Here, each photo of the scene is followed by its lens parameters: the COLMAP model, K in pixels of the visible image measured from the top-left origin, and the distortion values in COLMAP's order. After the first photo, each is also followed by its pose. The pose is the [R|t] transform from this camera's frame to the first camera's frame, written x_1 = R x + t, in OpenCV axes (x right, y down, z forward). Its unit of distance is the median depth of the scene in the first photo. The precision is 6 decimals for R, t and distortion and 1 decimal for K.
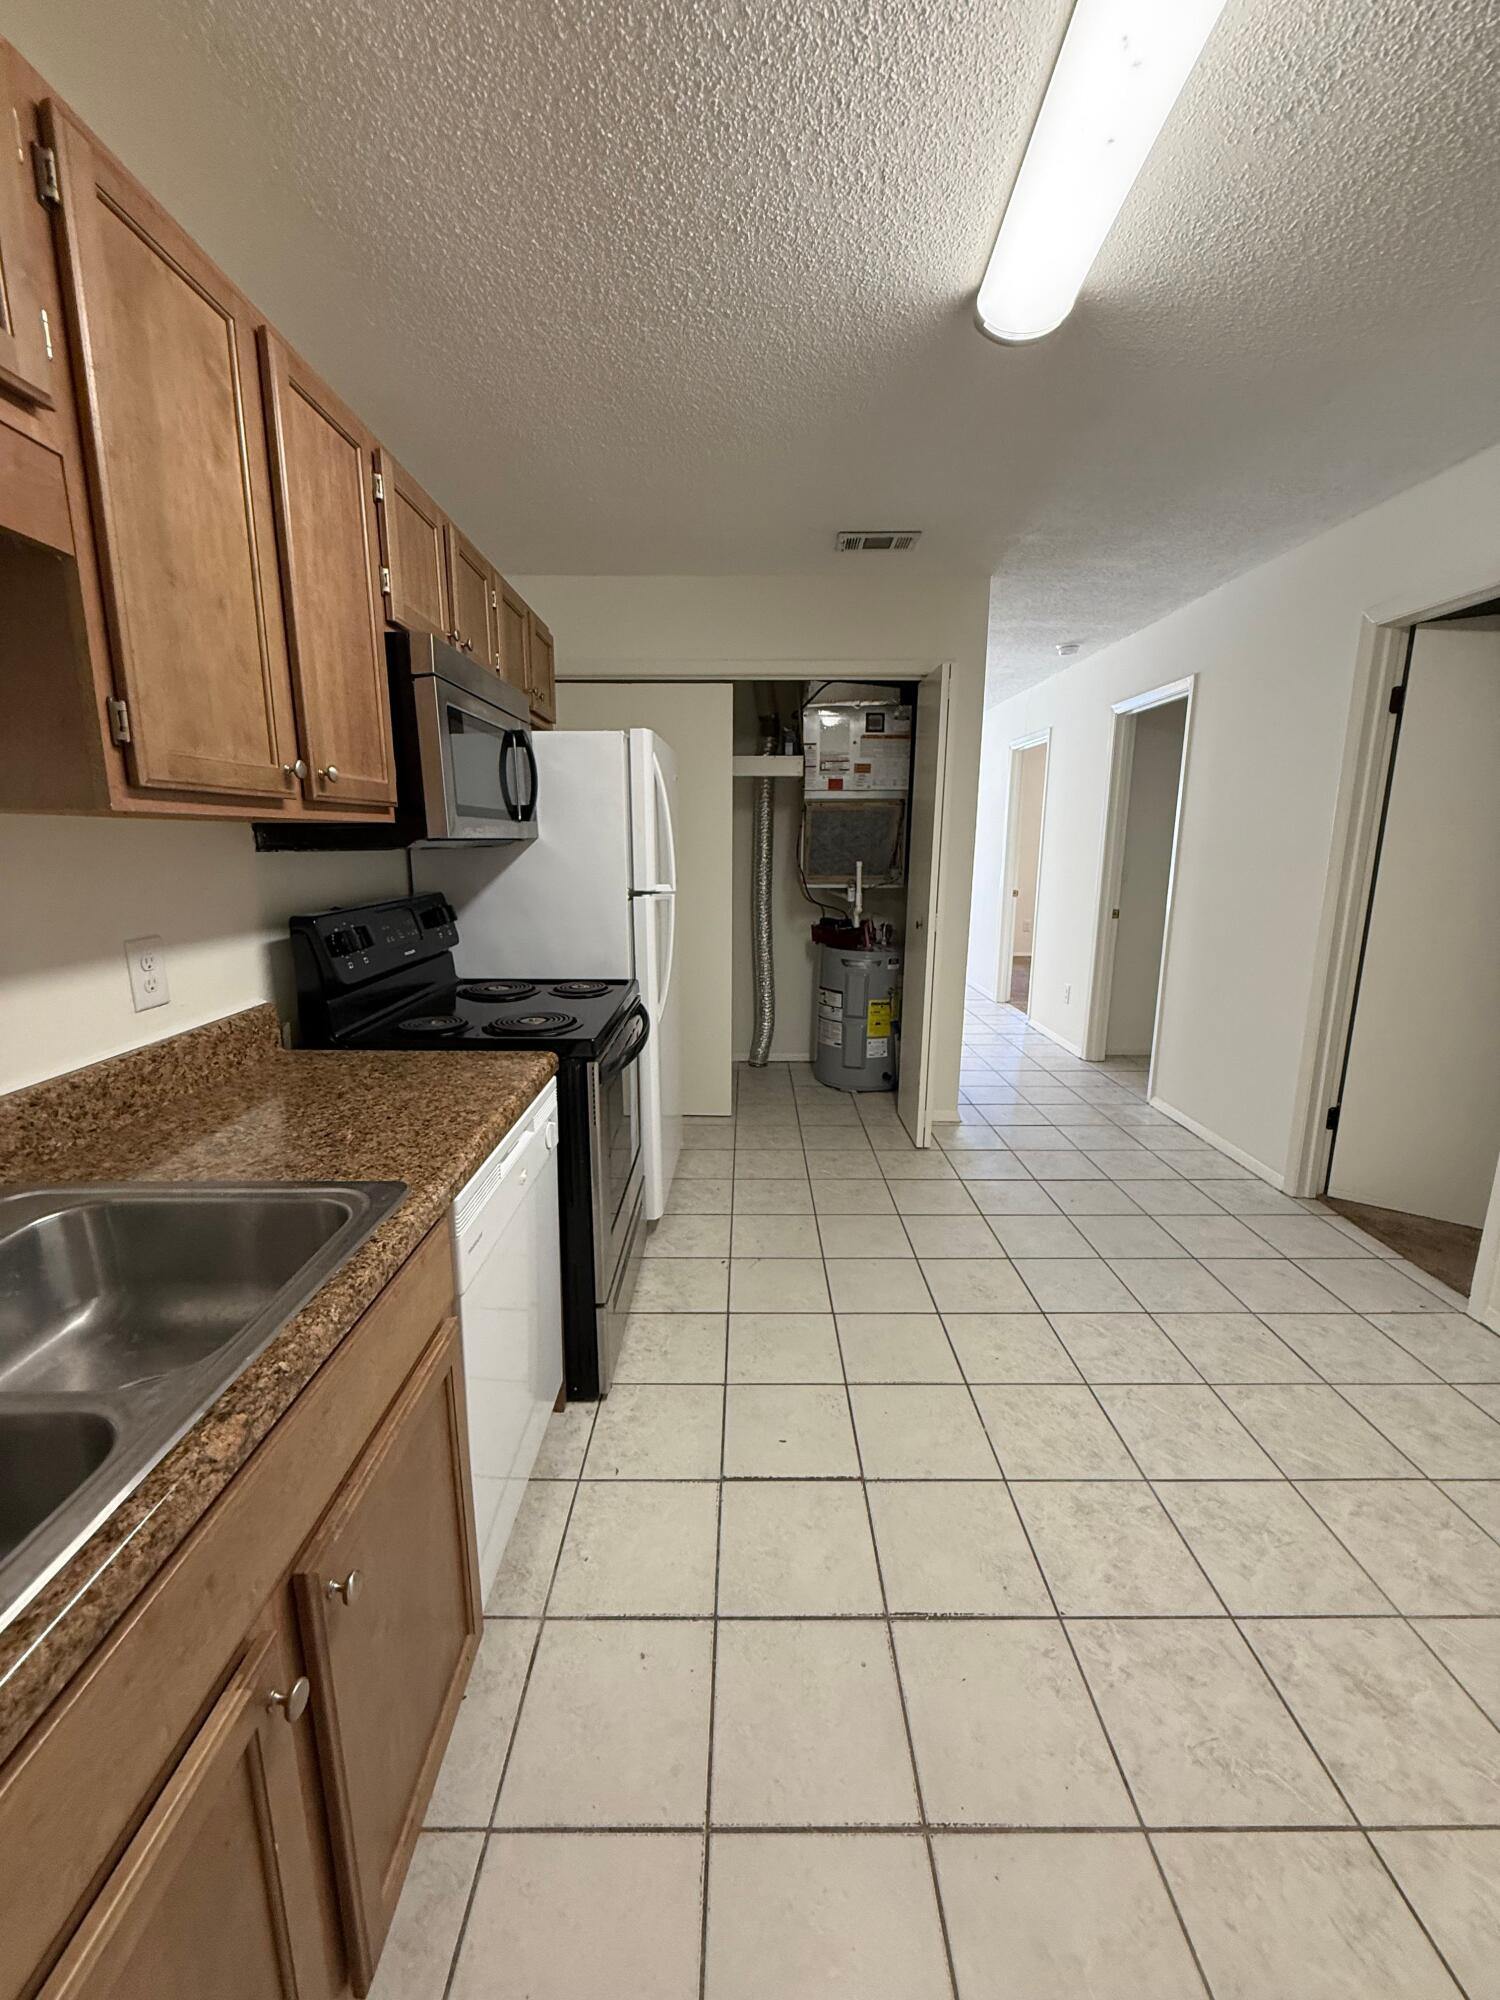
lens RADIAL K [[796.1, 0, 750.9], [0, 796.1, 994.8], [0, 0, 1]] dist [-0.000554, 0.000563]
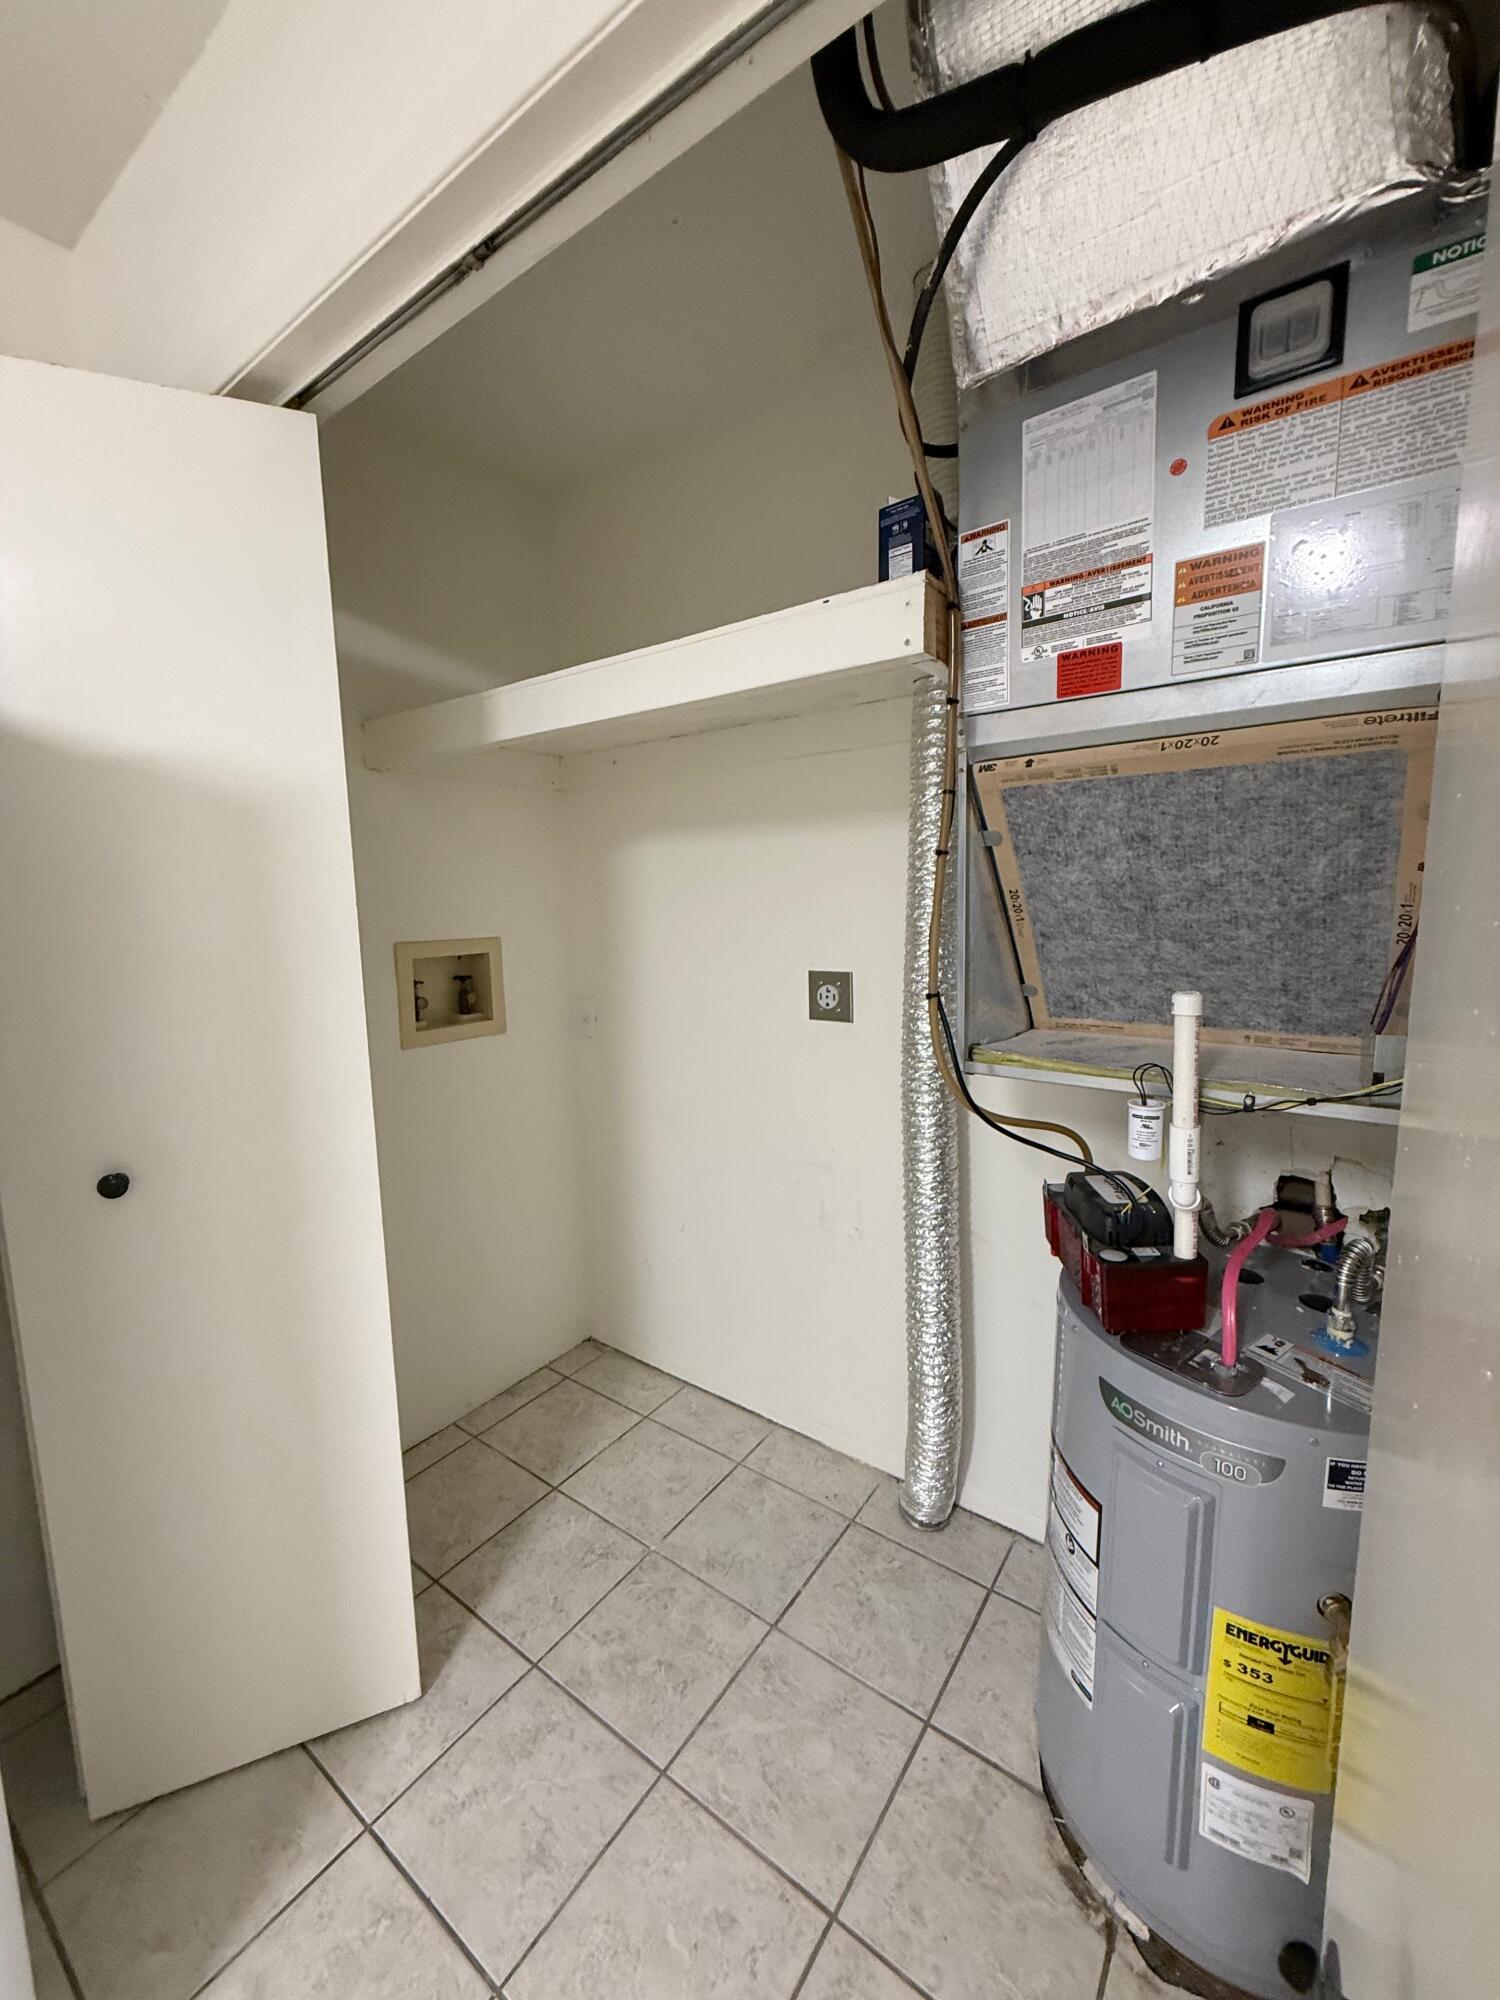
lens RADIAL K [[796.1, 0, 759.4], [0, 796.1, 995.1], [0, 0, 1]] dist [-0.000554, 0.000563]
pose [[0.812140, 0.057704, -0.580601, 0.335482], [-0.093422, 0.995119, -0.031776, -0.295792], [0.575934, 0.080048, 0.813568, 1.485256]]
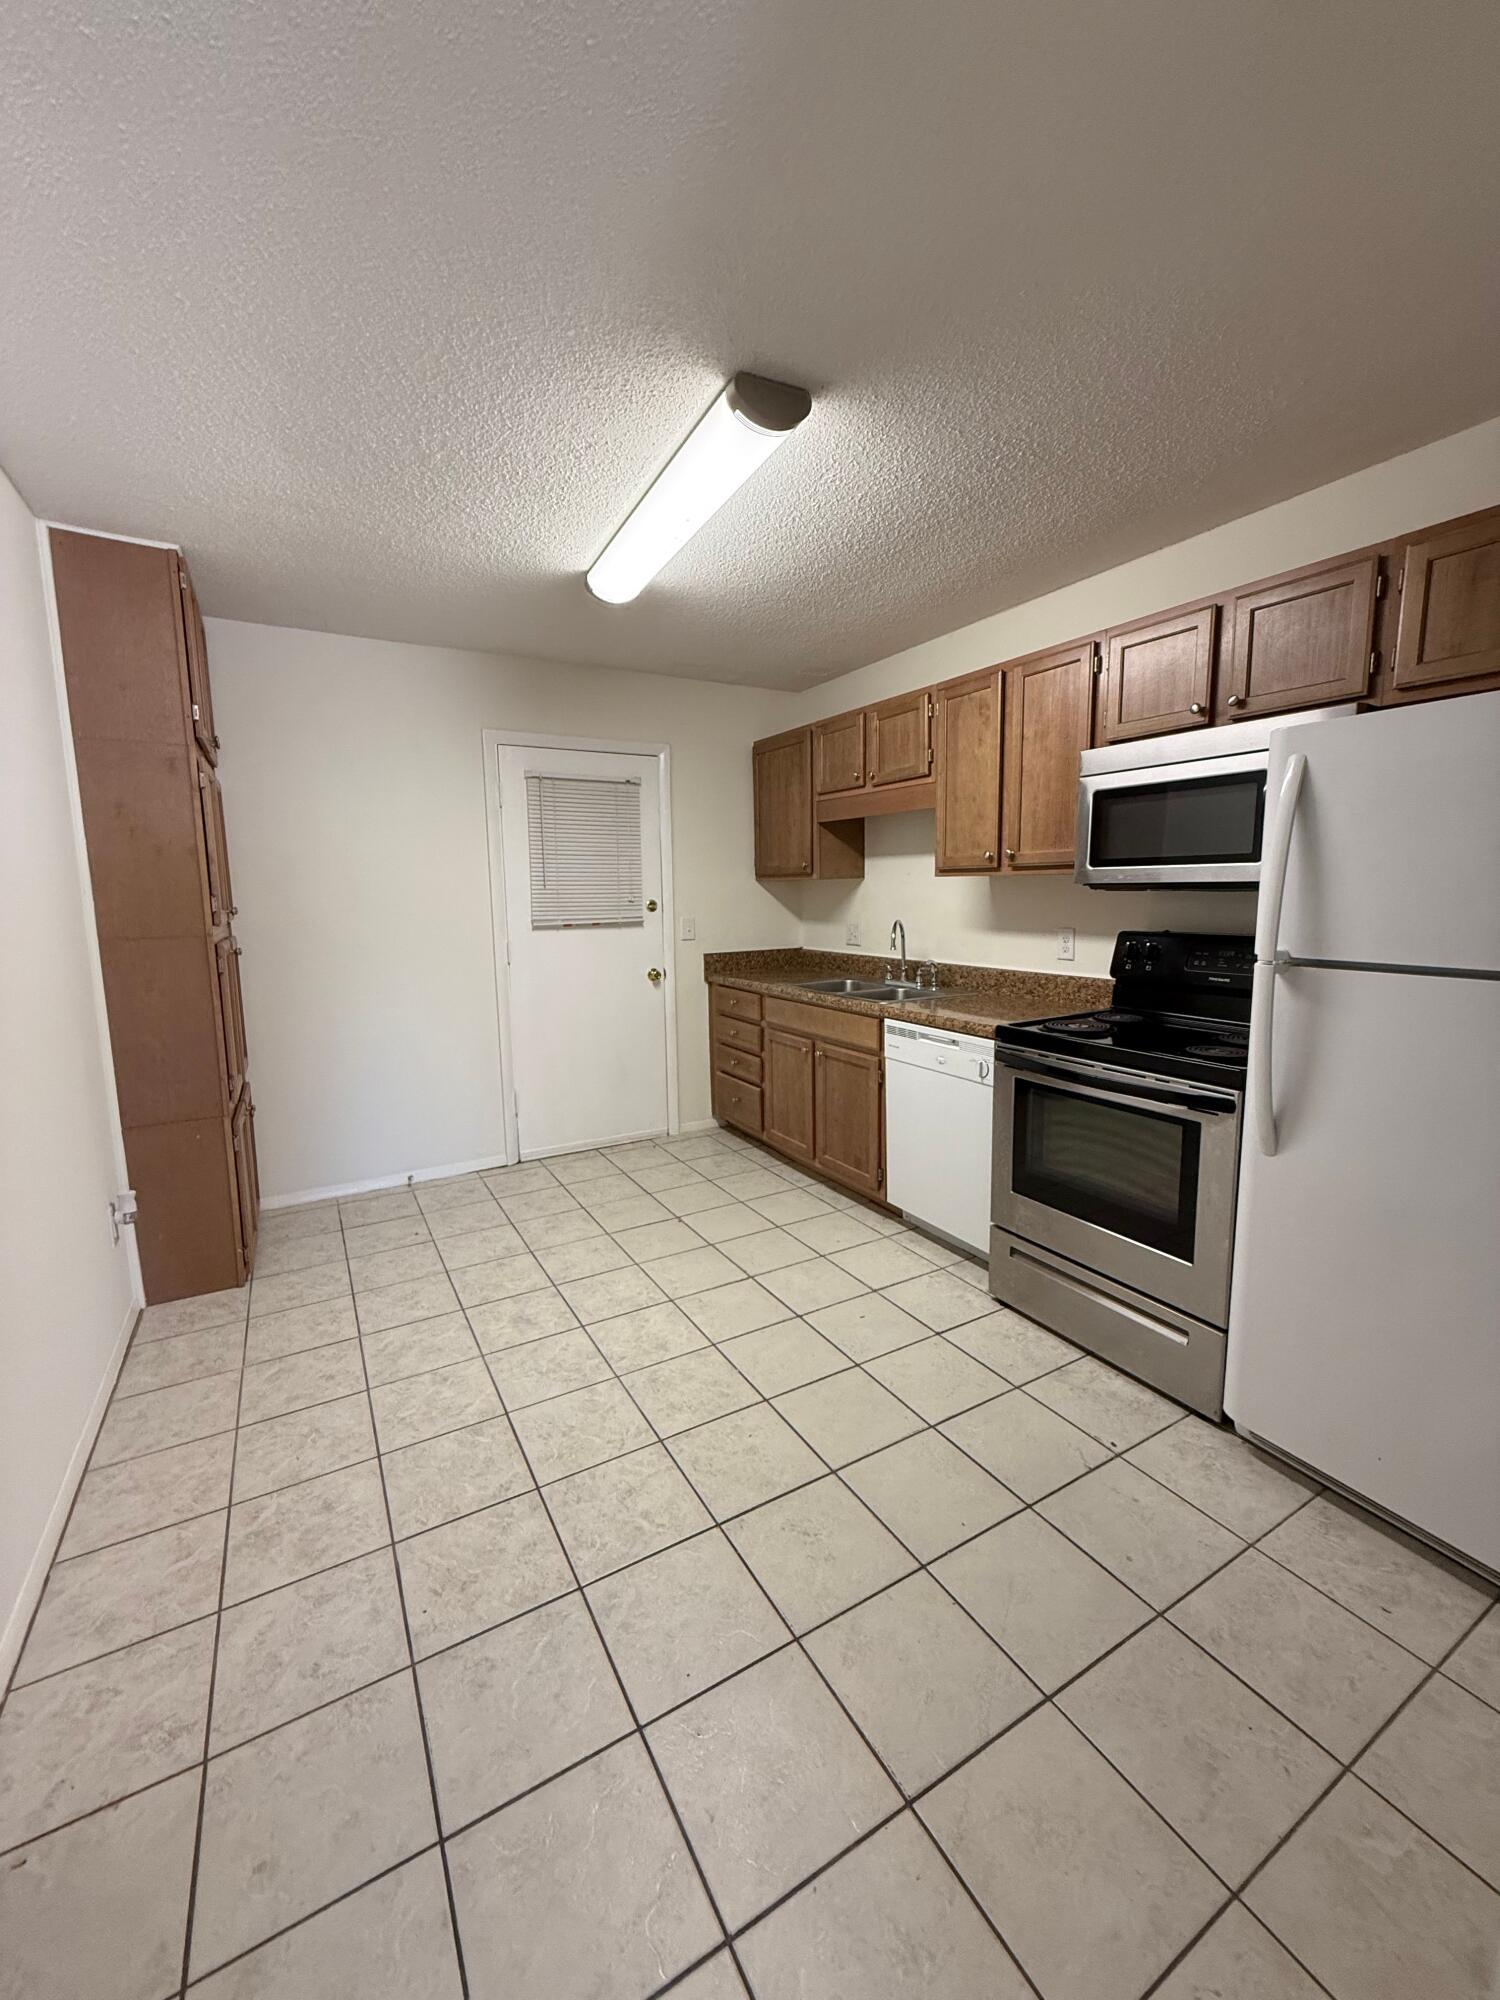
lens RADIAL K [[796.1, 0, 753.8], [0, 796.1, 998.5], [0, 0, 1]] dist [-0.000554, 0.000563]
pose [[-0.866631, 0.080001, -0.492495, 0.735380], [-0.084176, 0.949472, 0.302353, -0.322446], [0.491799, 0.303485, -0.816107, 1.630614]]
